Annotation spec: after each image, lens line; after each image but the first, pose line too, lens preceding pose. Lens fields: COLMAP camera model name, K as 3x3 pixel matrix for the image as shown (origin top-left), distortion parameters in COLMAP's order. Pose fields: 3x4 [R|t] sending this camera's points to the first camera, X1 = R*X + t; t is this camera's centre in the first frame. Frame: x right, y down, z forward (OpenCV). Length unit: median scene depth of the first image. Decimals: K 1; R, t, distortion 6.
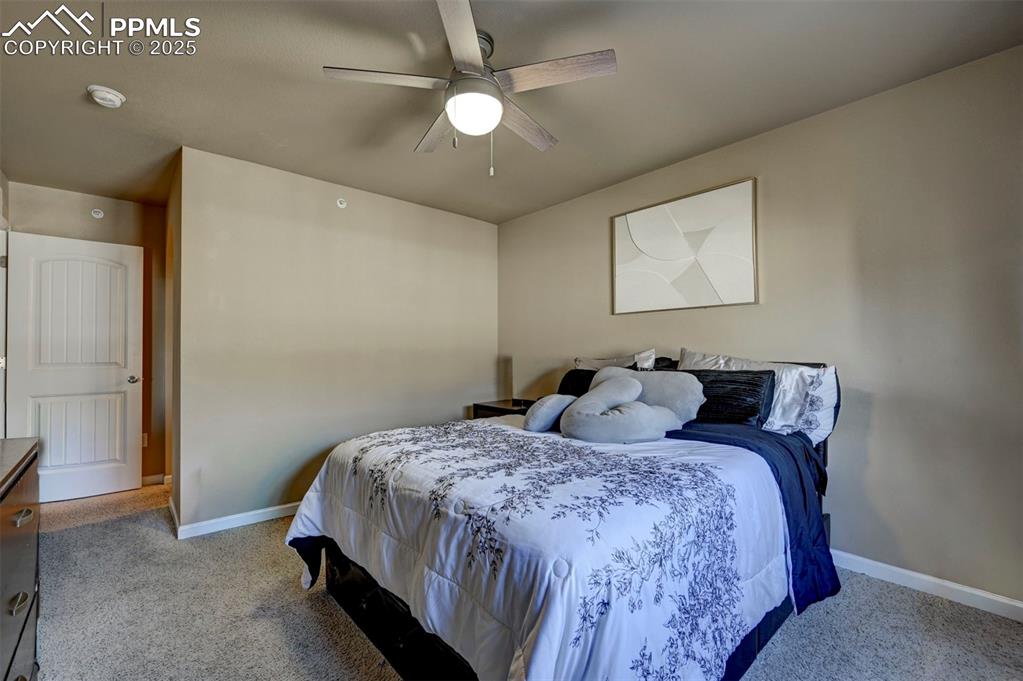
lens RADIAL K [[438.0, 0, 513.4], [0, 438.0, 347.2], [0, 0, 1]] dist [-0.000361, -0.000148]
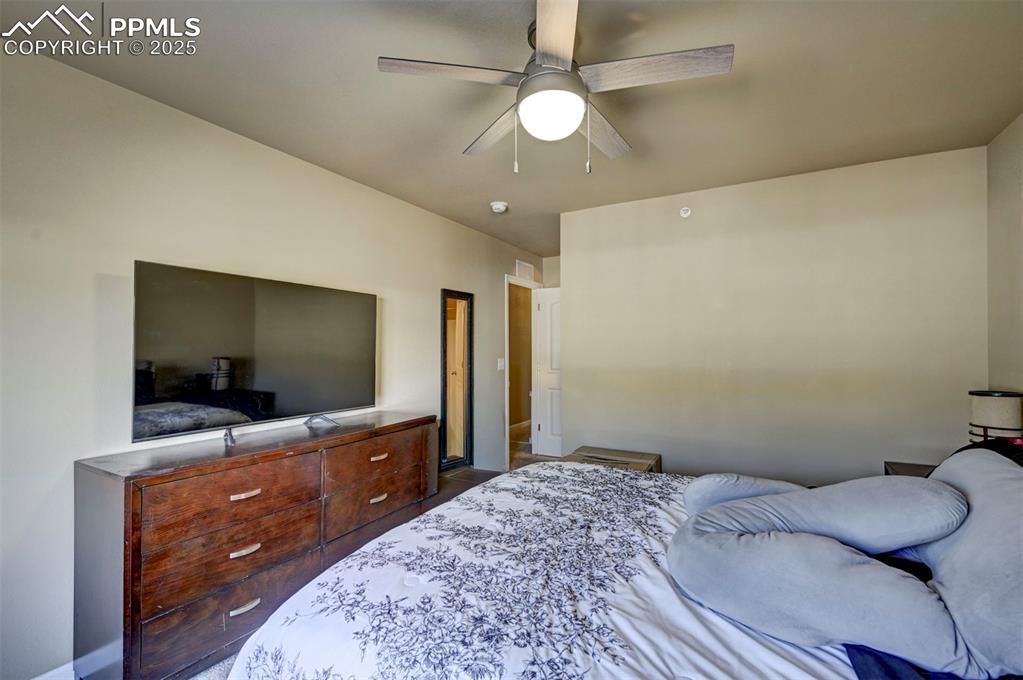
lens RADIAL K [[438.0, 0, 513.4], [0, 438.0, 346.7], [0, 0, 1]] dist [-0.000361, -0.000148]
pose [[0.318263, -0.001114, -0.948002, 0.917797], [0.006678, 0.999977, 0.001066, -0.111048], [0.947979, -0.006670, 0.318263, 0.871621]]
